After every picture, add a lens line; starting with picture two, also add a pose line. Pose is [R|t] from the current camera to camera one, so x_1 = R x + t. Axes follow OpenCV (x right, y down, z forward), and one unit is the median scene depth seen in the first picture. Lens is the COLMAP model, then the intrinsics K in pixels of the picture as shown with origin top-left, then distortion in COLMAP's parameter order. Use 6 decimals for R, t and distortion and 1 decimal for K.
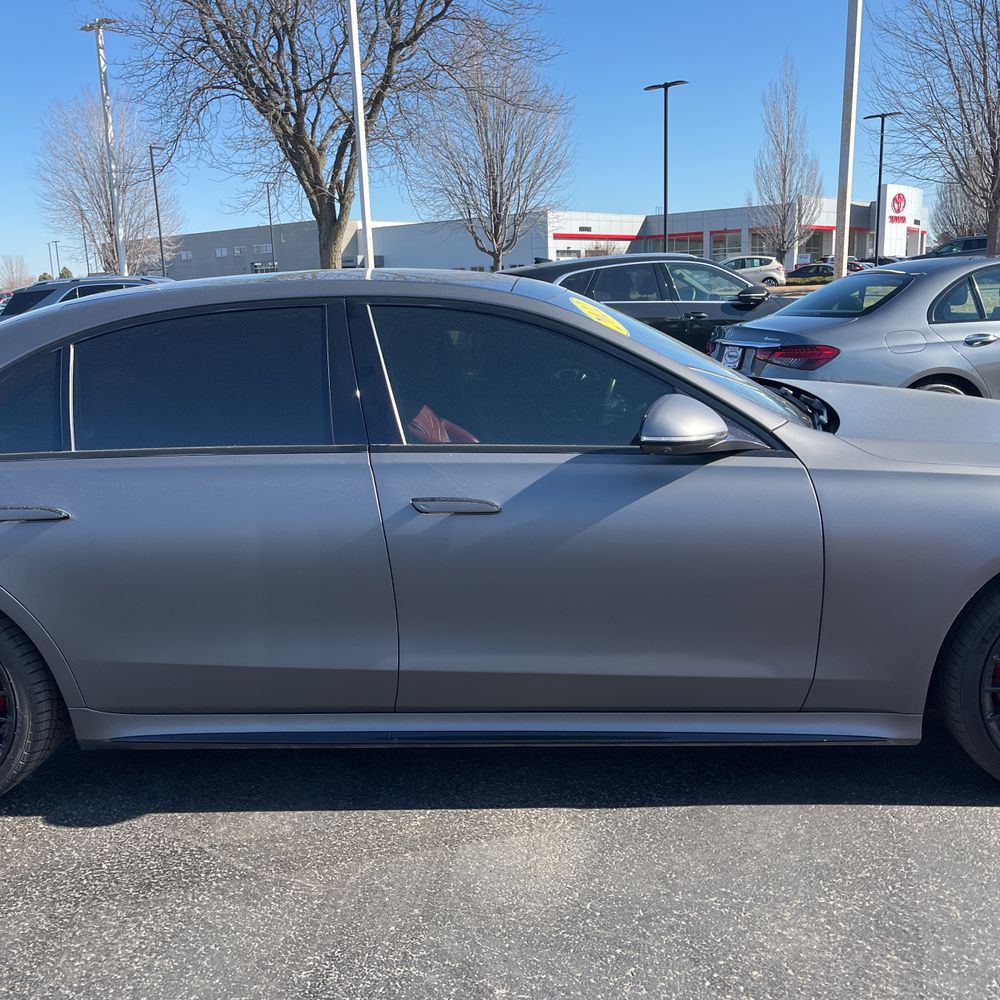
lens RADIAL K [[1010.3, 0, 506.8], [0, 1010.3, 500.0], [0, 0, 1]] dist [0.027973, 0.000000]
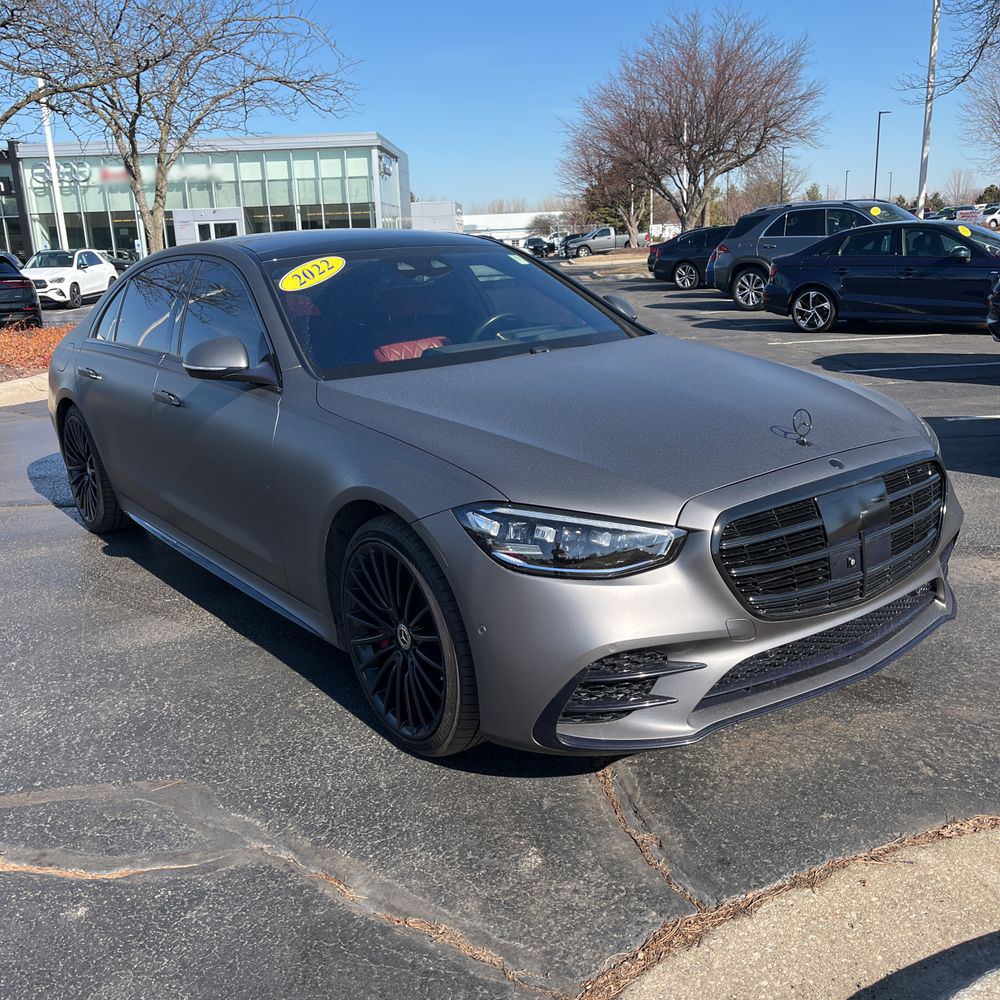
lens RADIAL K [[1010.3, 0, 501.3], [0, 1010.3, 497.3], [0, 0, 1]] dist [0.027973, 0.000000]
pose [[0.641959, 0.200845, -0.739966, 0.170939], [-0.141932, 0.979531, 0.142735, -0.016326], [0.753487, 0.013394, 0.657326, 0.045340]]
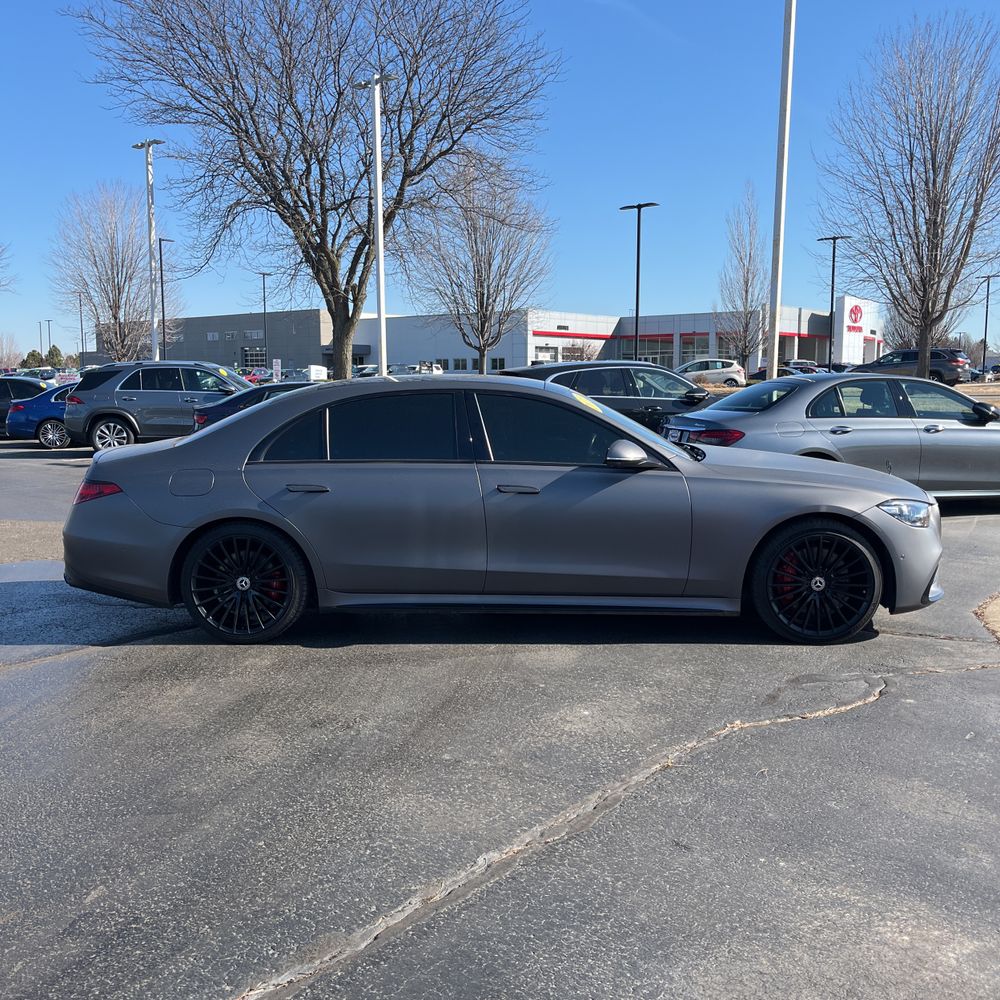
lens RADIAL K [[1010.3, 0, 501.5], [0, 1010.3, 506.3], [0, 0, 1]] dist [0.027973, 0.000000]
pose [[0.999261, 0.030940, 0.022793, -0.015838], [-0.028983, 0.996238, -0.081665, 0.025471], [-0.025234, 0.080944, 0.996399, -0.129689]]
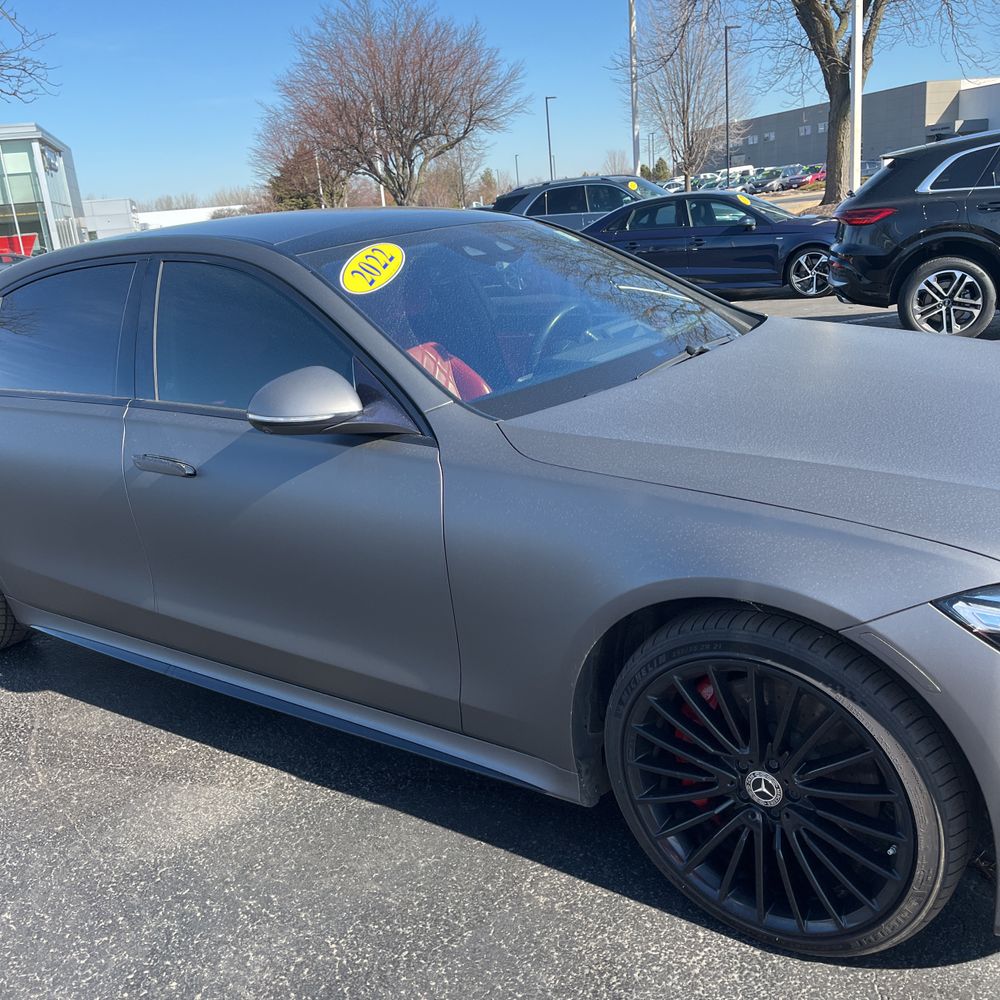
lens RADIAL K [[1010.3, 0, 500.2], [0, 1010.3, 500.2], [0, 0, 1]] dist [0.027973, 0.000000]
pose [[0.842328, 0.113742, -0.526826, 0.093927], [-0.054959, 0.990509, 0.125979, -0.012911], [0.536155, -0.077162, 0.840585, 0.037375]]
